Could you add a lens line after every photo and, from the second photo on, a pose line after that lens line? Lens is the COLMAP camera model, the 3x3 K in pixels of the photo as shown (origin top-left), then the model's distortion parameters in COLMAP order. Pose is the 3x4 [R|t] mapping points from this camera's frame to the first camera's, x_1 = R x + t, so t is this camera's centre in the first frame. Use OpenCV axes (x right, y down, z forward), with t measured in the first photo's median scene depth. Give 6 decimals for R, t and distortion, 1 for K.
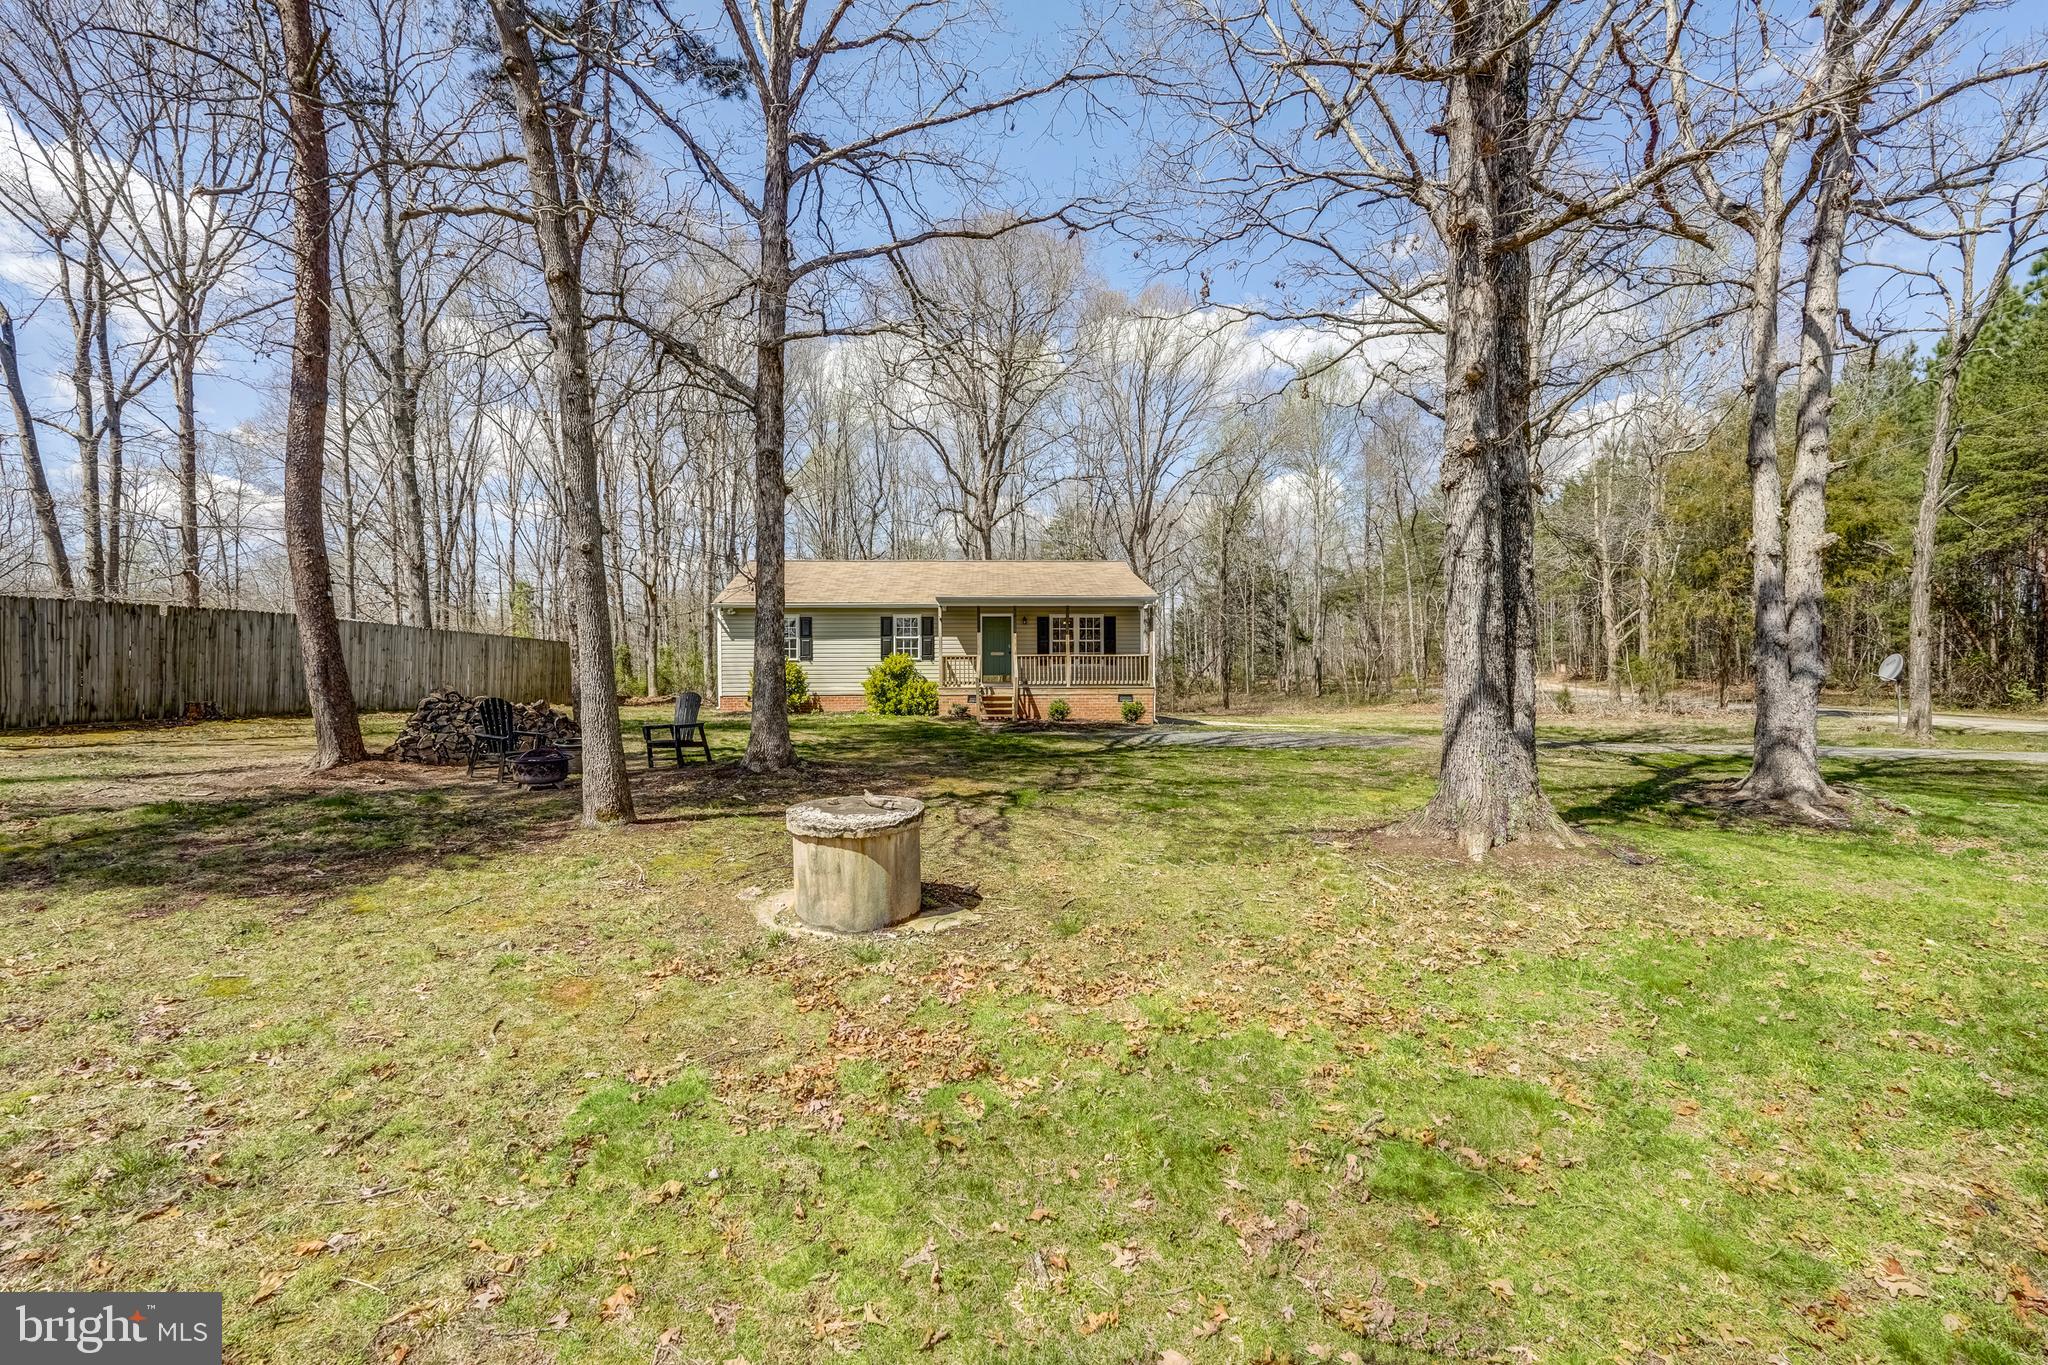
lens RADIAL K [[1004.4, 0, 1049.4], [0, 1004.4, 676.9], [0, 0, 1]] dist [-0.000884, 0.000079]
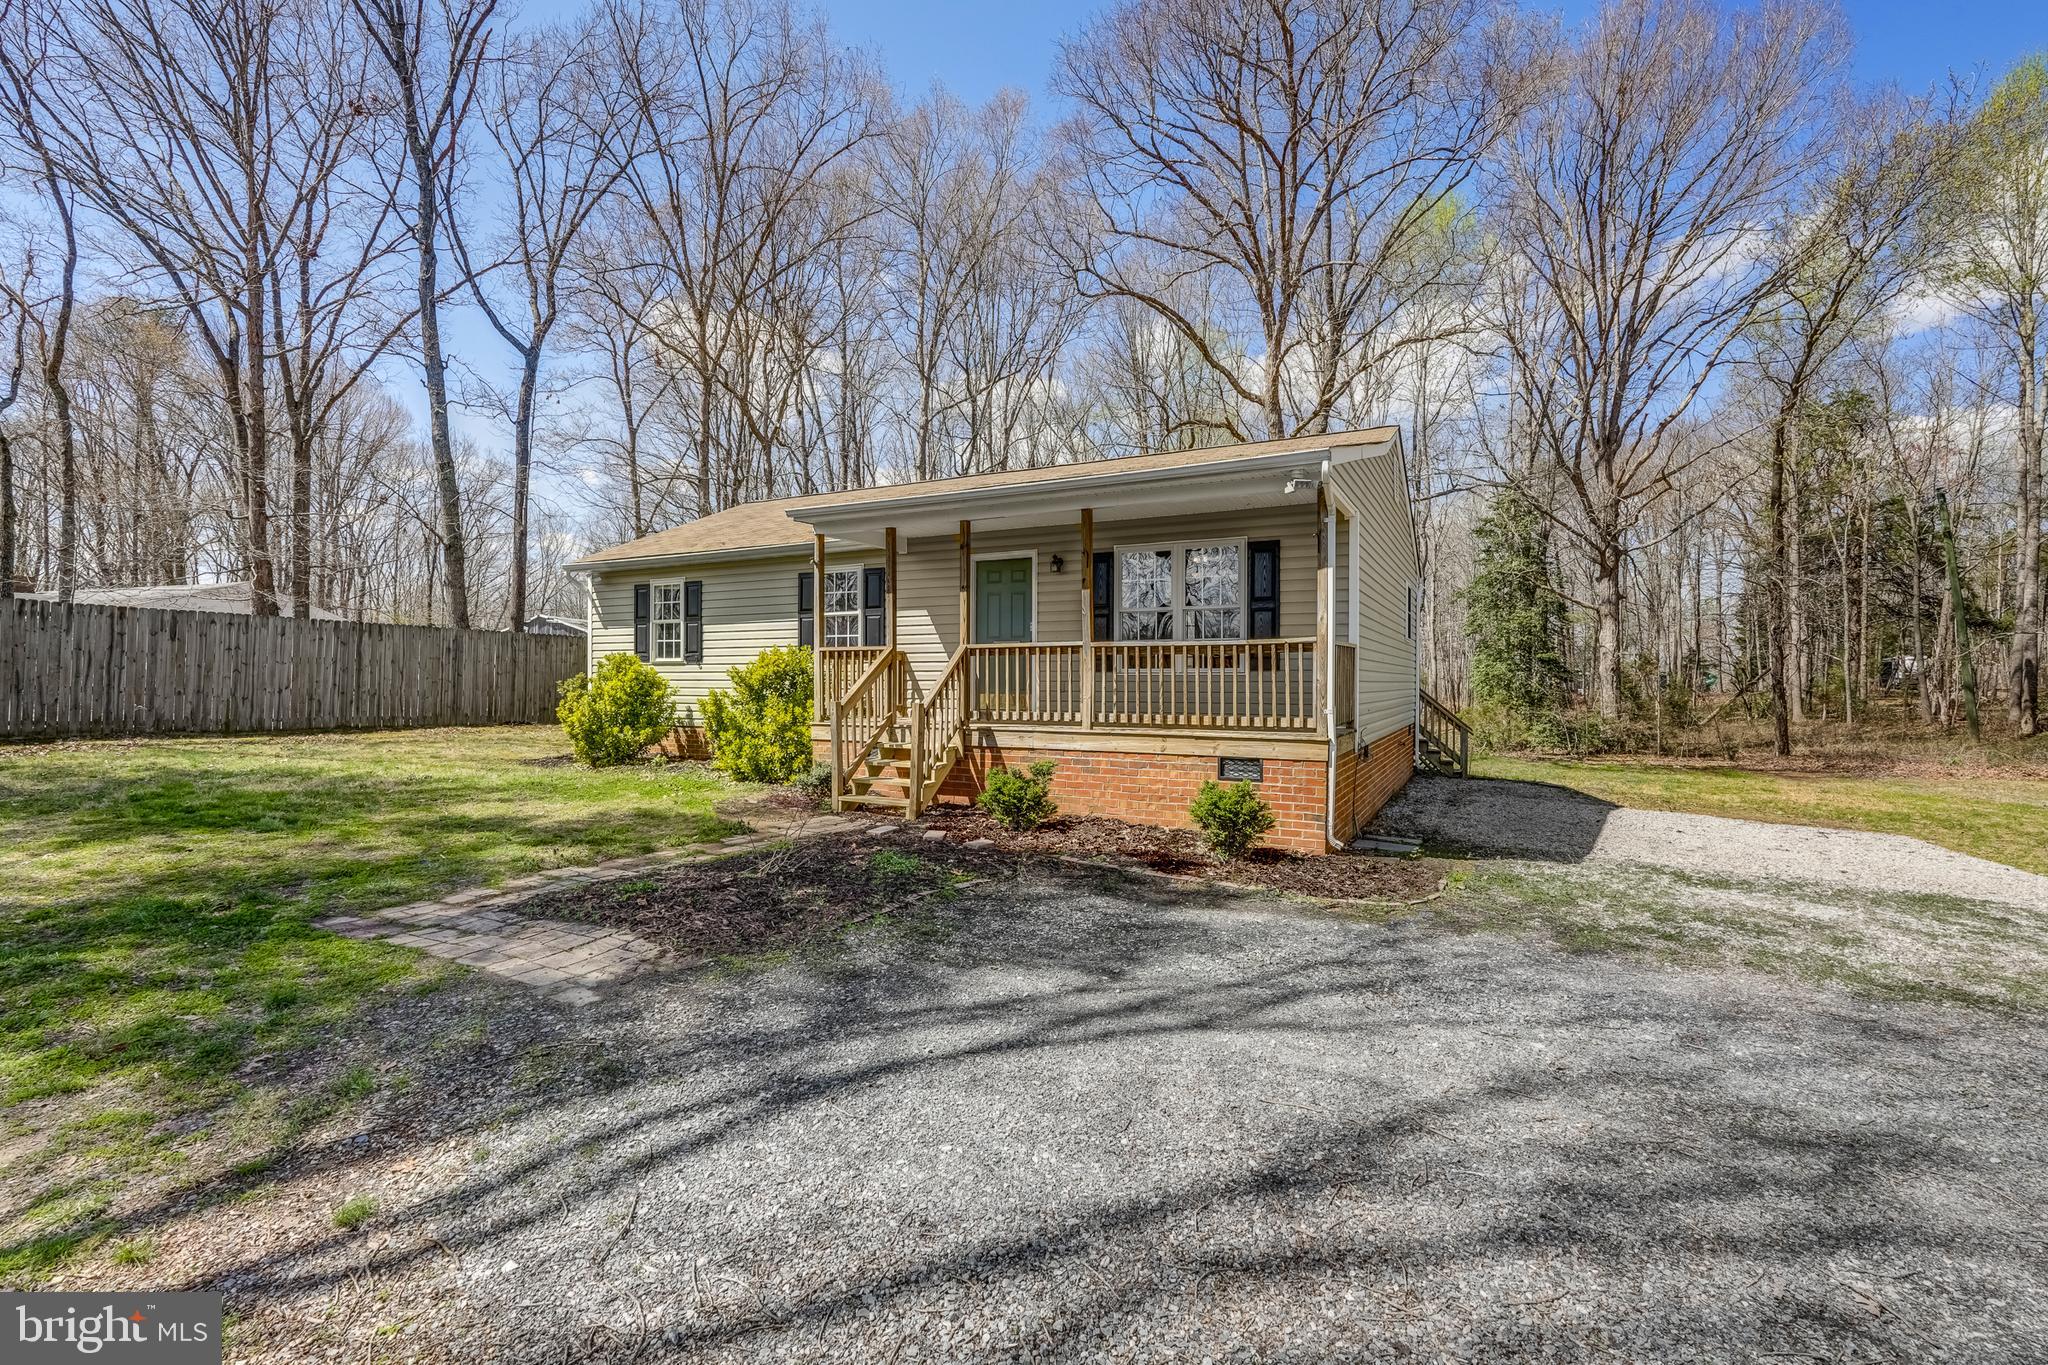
lens RADIAL K [[936.8, 0, 1010.1], [0, 936.8, 671.2], [0, 0, 1]] dist [-0.002665, 0.000318]
pose [[0.847784, 0.000077, -0.530342, 0.167943], [-0.005541, 0.999947, -0.008711, -0.008051], [0.530313, 0.010324, 0.847739, 0.664460]]
